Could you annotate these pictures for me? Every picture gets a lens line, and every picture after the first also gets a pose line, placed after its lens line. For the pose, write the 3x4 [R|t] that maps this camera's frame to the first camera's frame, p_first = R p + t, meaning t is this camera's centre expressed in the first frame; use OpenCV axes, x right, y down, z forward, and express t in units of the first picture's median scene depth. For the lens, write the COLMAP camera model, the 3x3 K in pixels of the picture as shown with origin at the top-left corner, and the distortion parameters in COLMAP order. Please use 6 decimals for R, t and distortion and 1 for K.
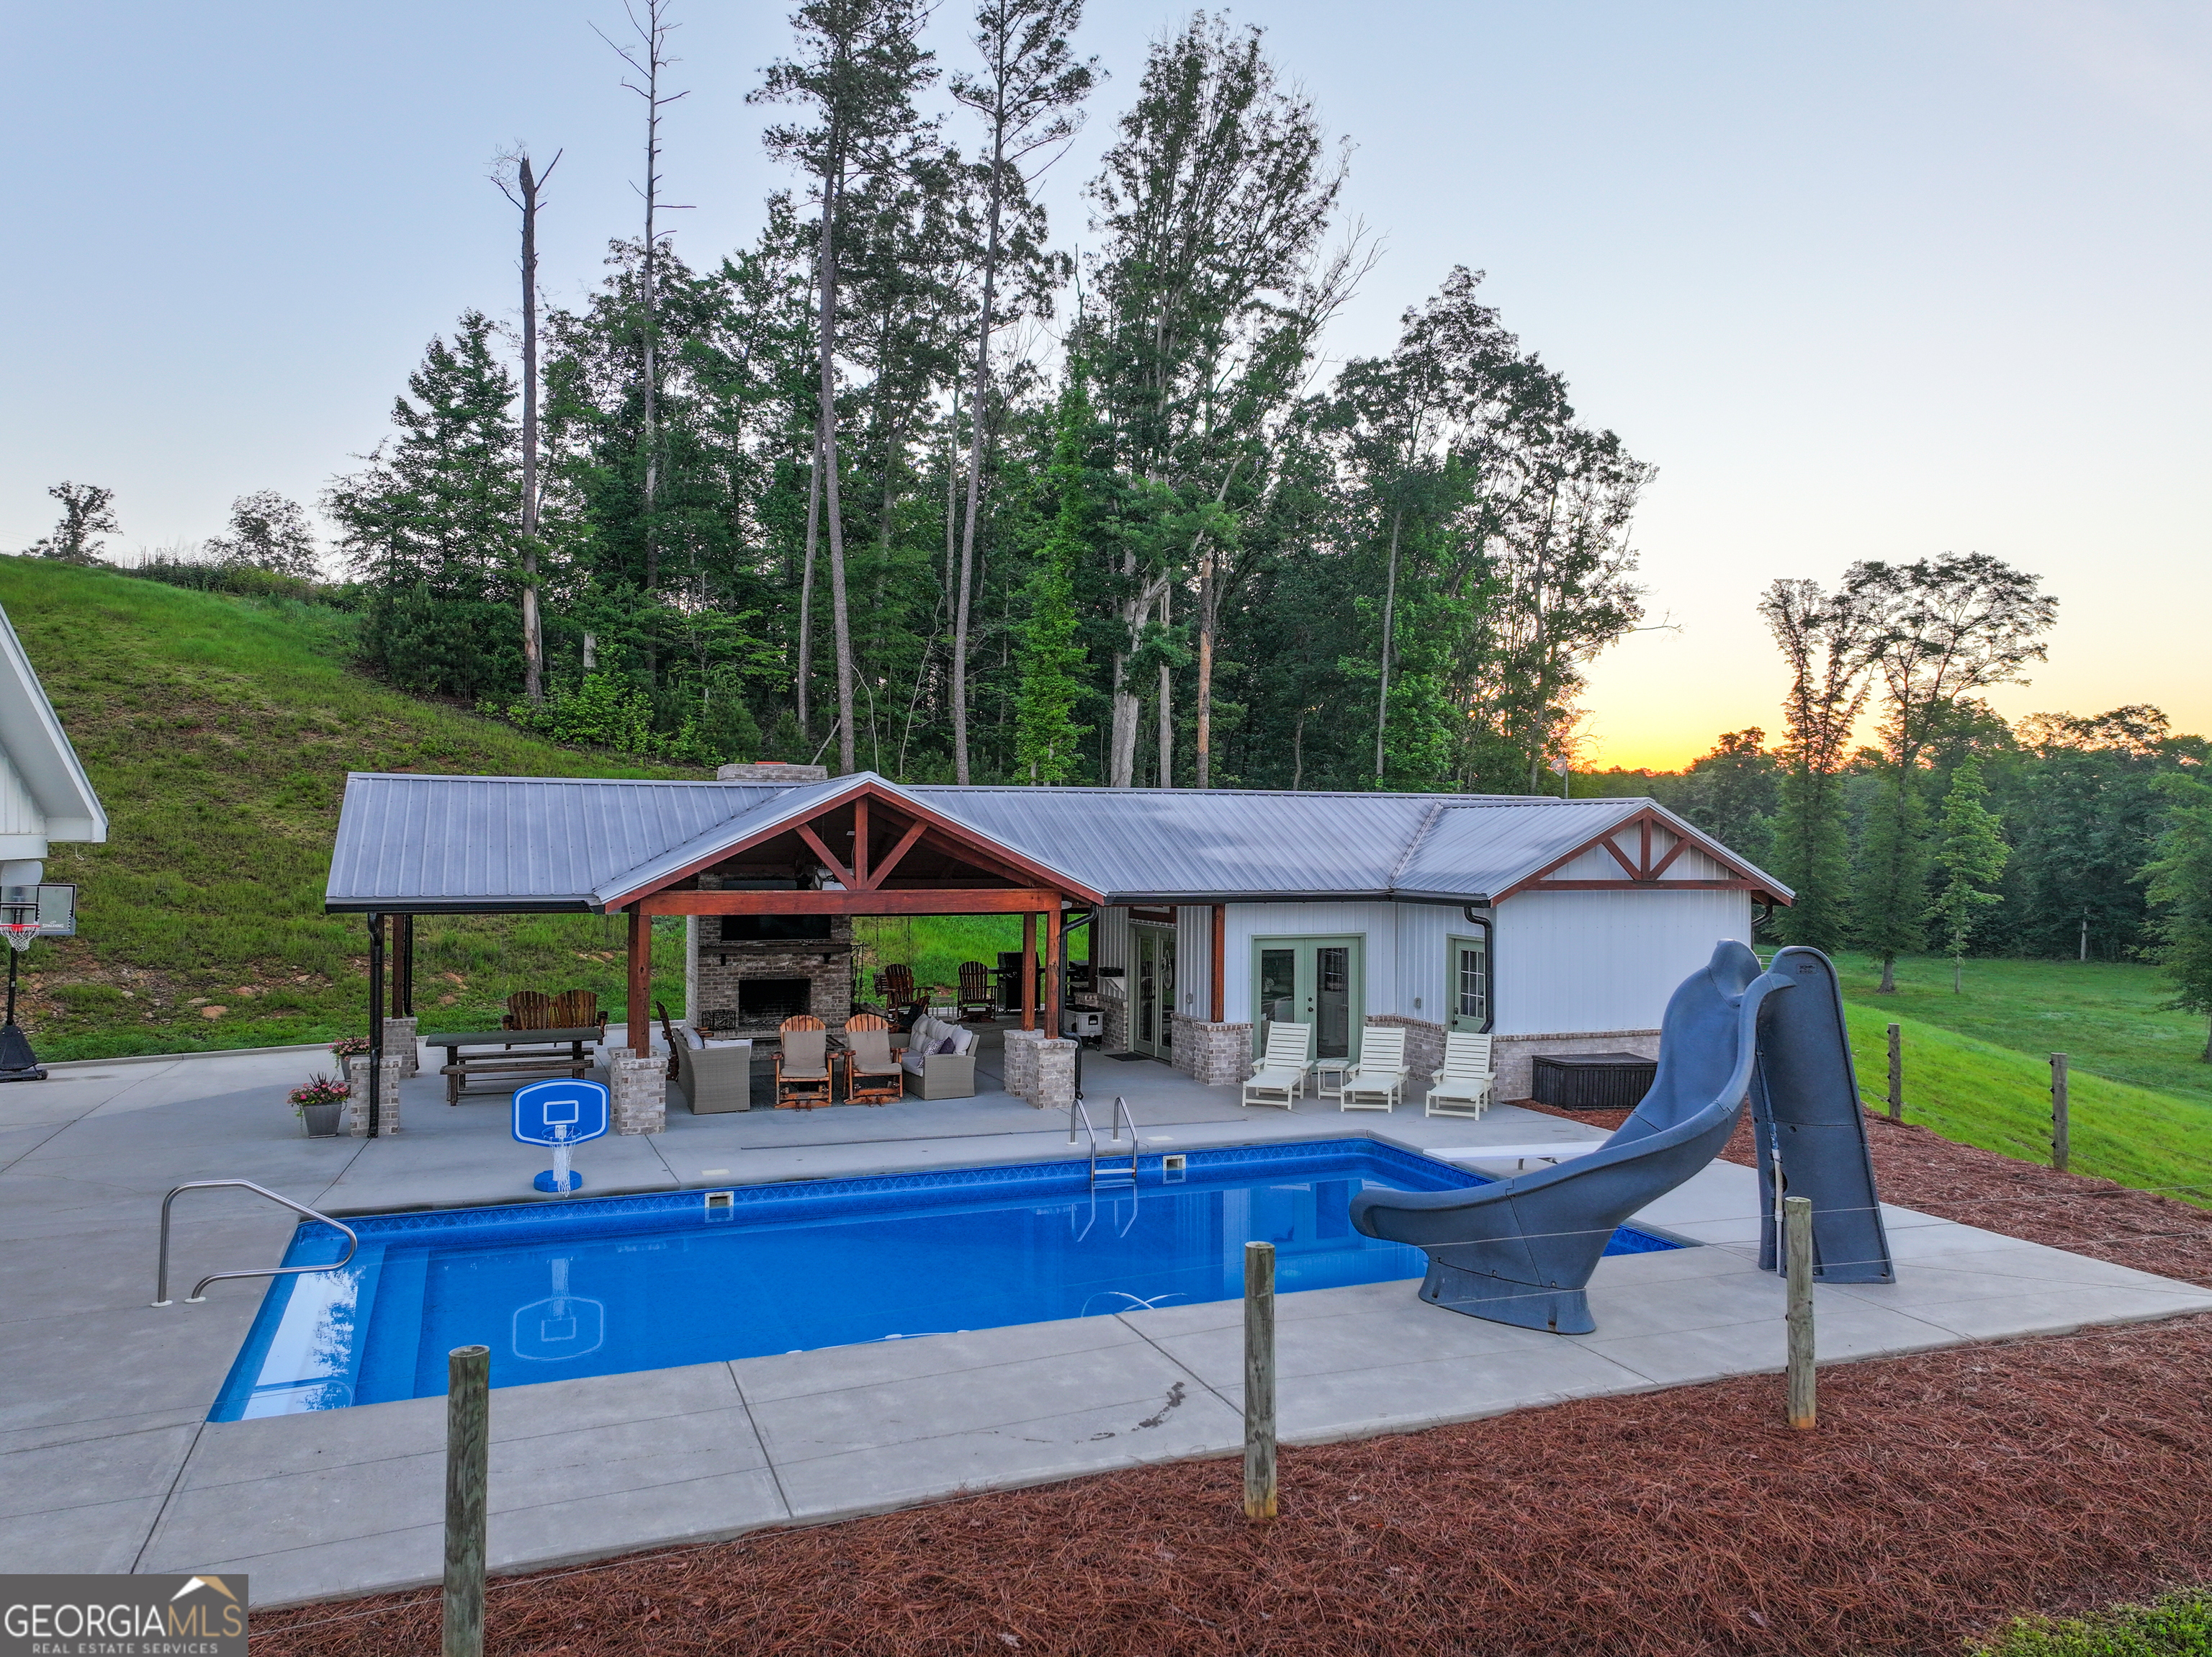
lens RADIAL K [[1527.5, 0, 1118.6], [0, 1527.5, 825.6], [0, 0, 1]] dist [-0.005719, 0.024220]
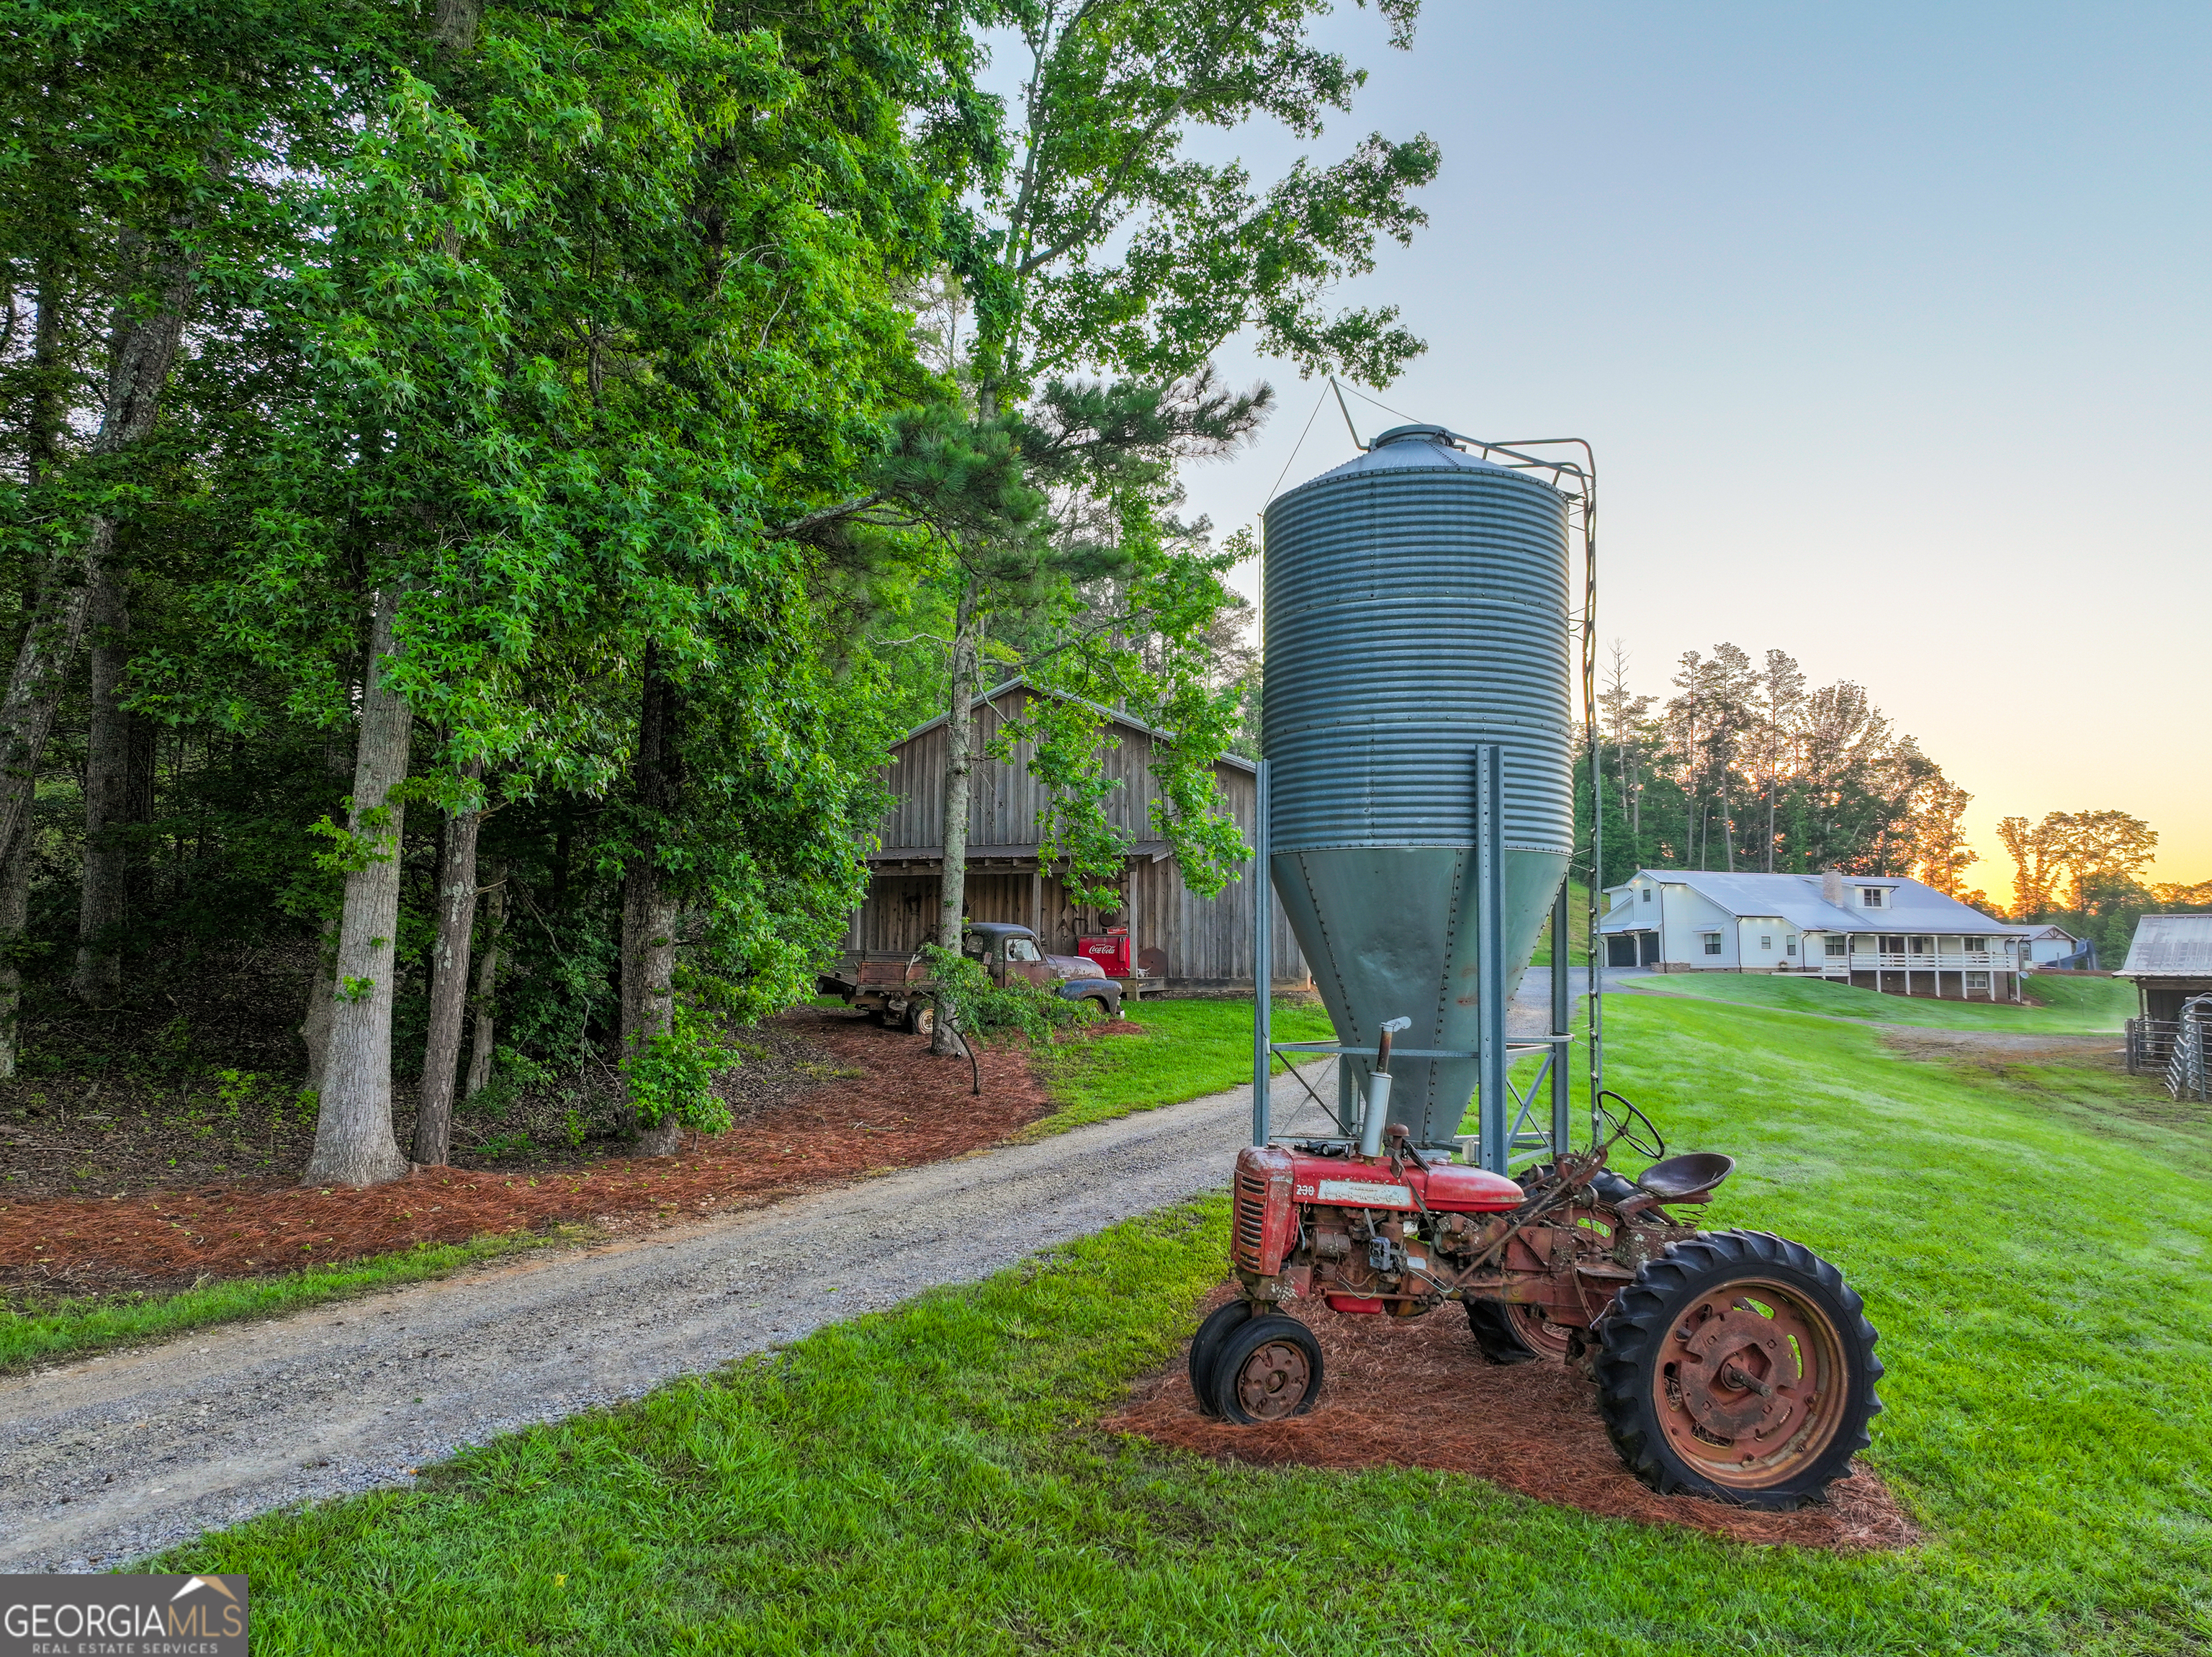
lens RADIAL K [[1527.5, 0, 1118.6], [0, 1527.5, 825.6], [0, 0, 1]] dist [-0.005719, 0.024220]
pose [[0.996898, -0.010299, -0.078031, -0.526011], [0.002776, 0.995385, -0.095920, 0.029267], [0.078659, 0.095406, 0.992326, -0.983827]]
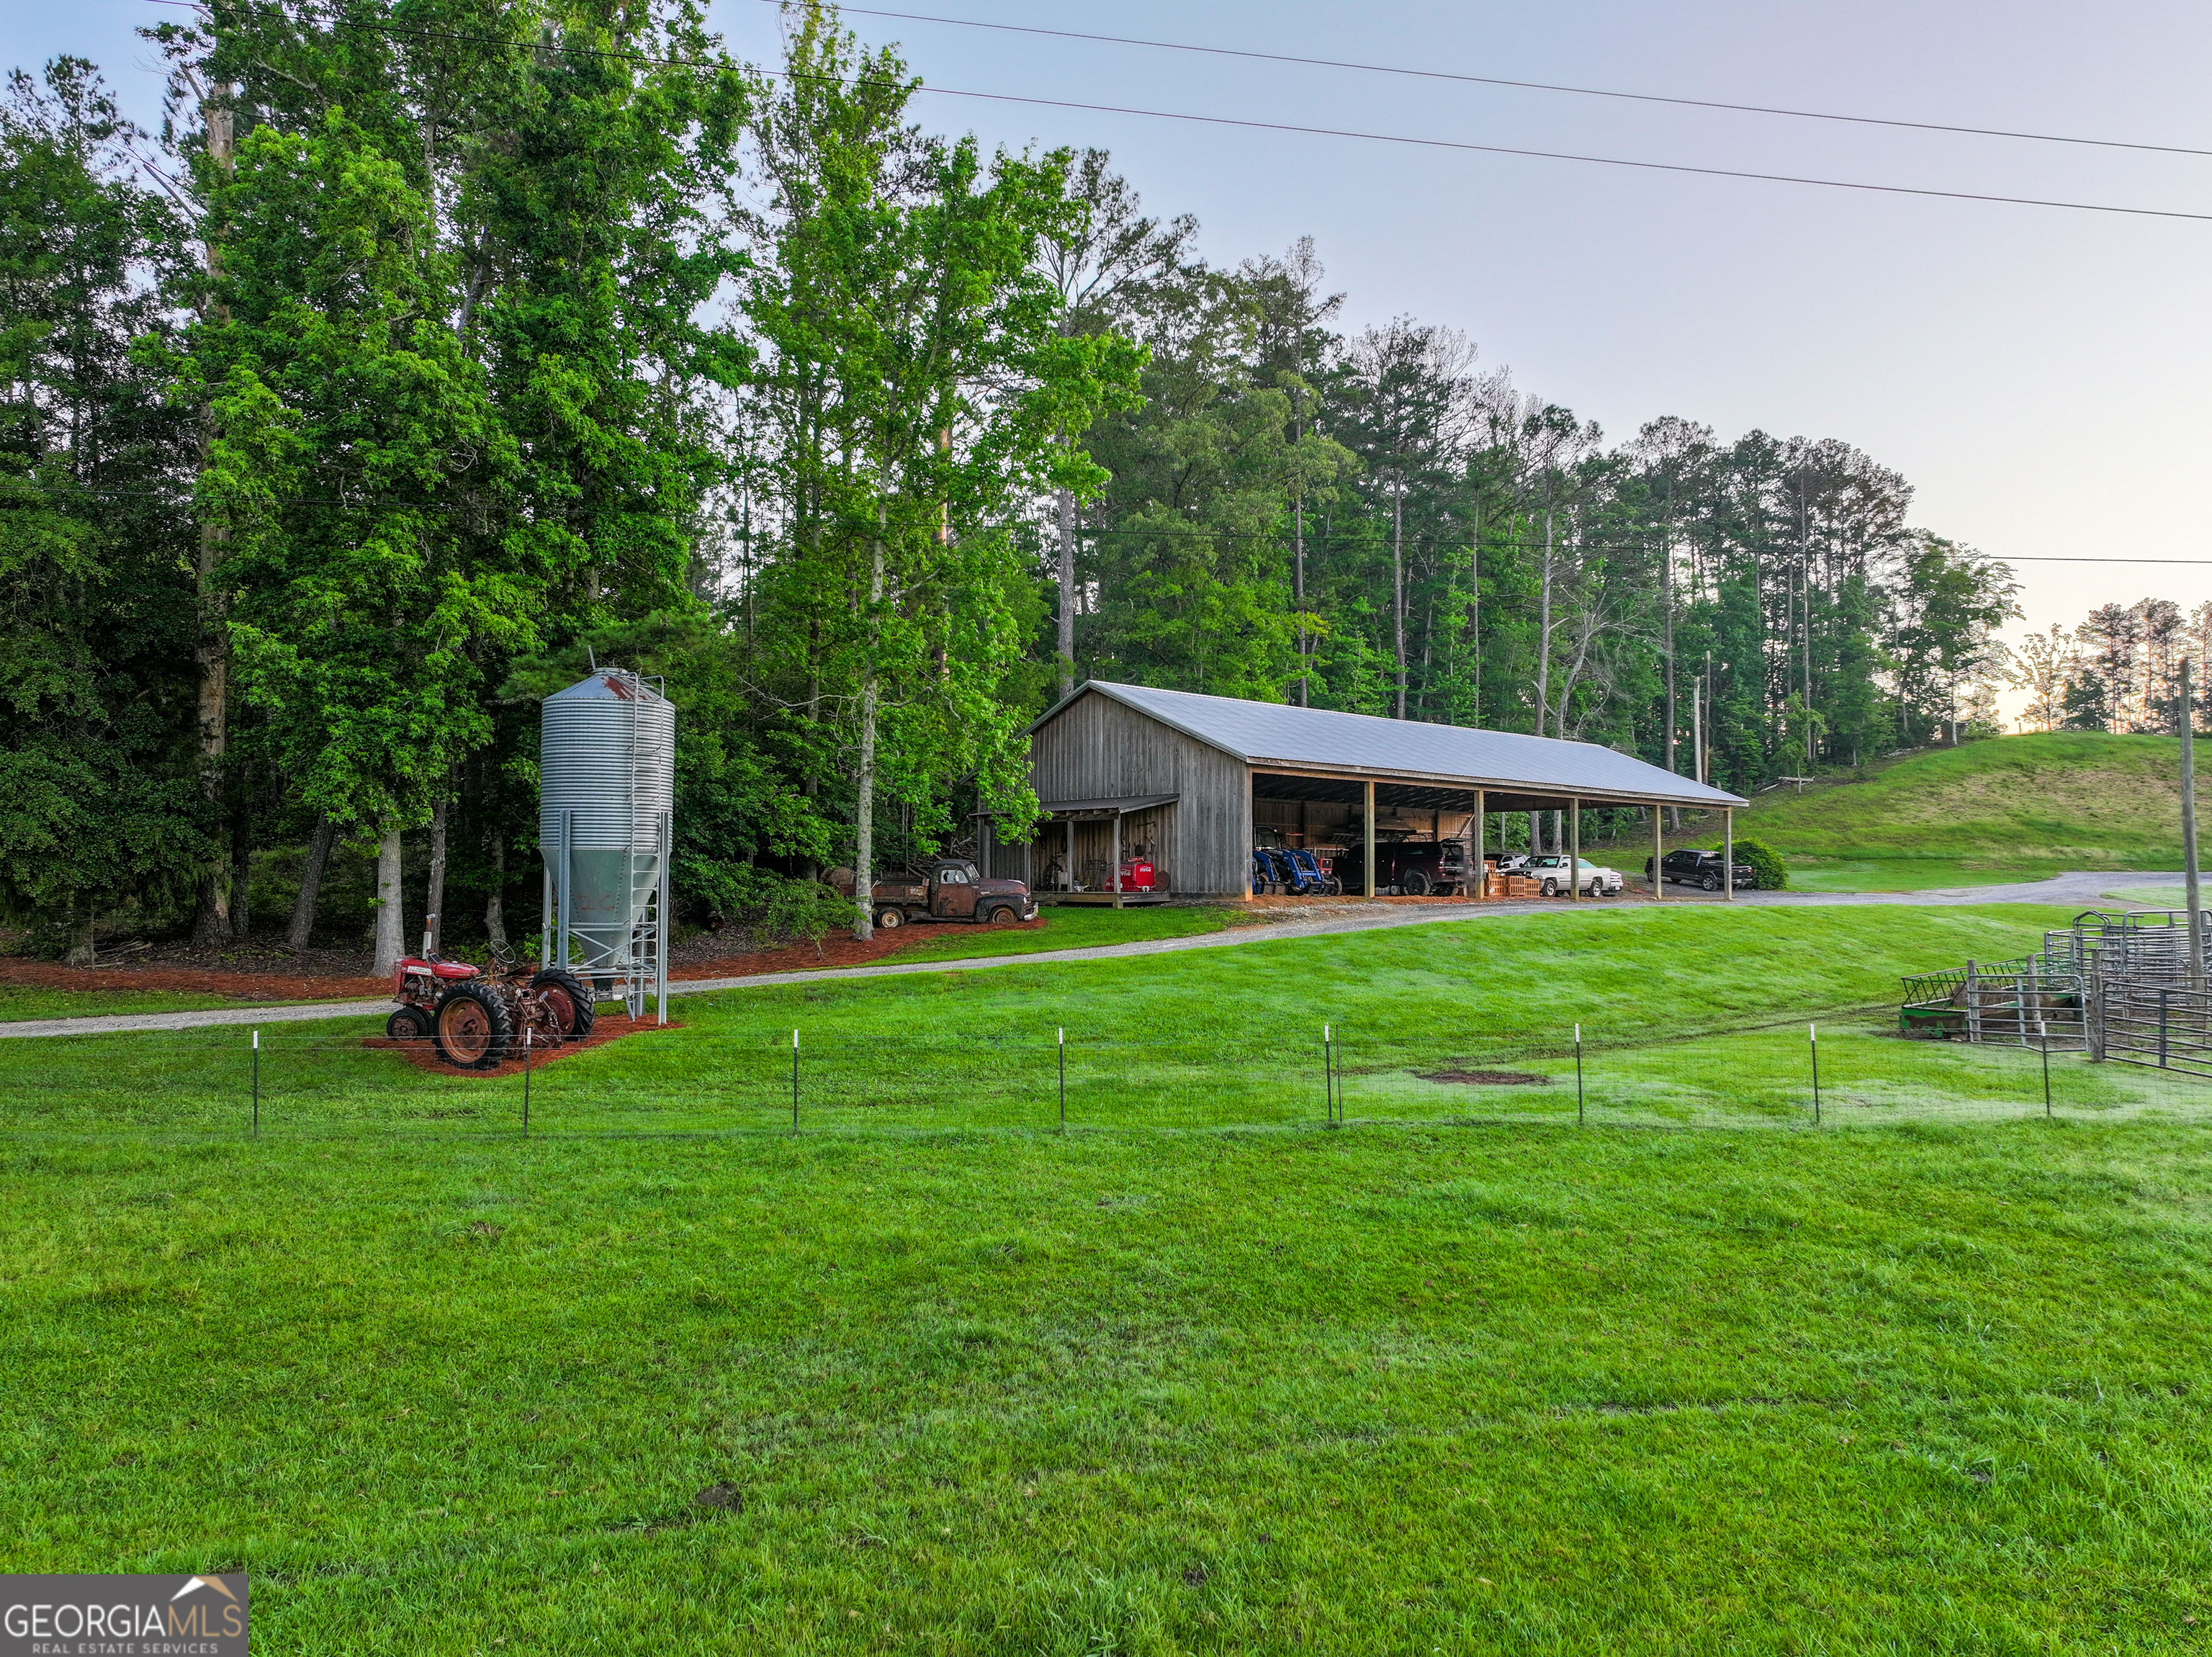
lens RADIAL K [[1527.5, 0, 1118.6], [0, 1527.5, 825.6], [0, 0, 1]] dist [-0.005719, 0.024220]
pose [[0.817113, -0.031924, -0.575593, -0.326012], [0.010601, 0.999129, -0.040366, 0.028670], [0.576380, 0.026882, 0.816740, -1.035125]]
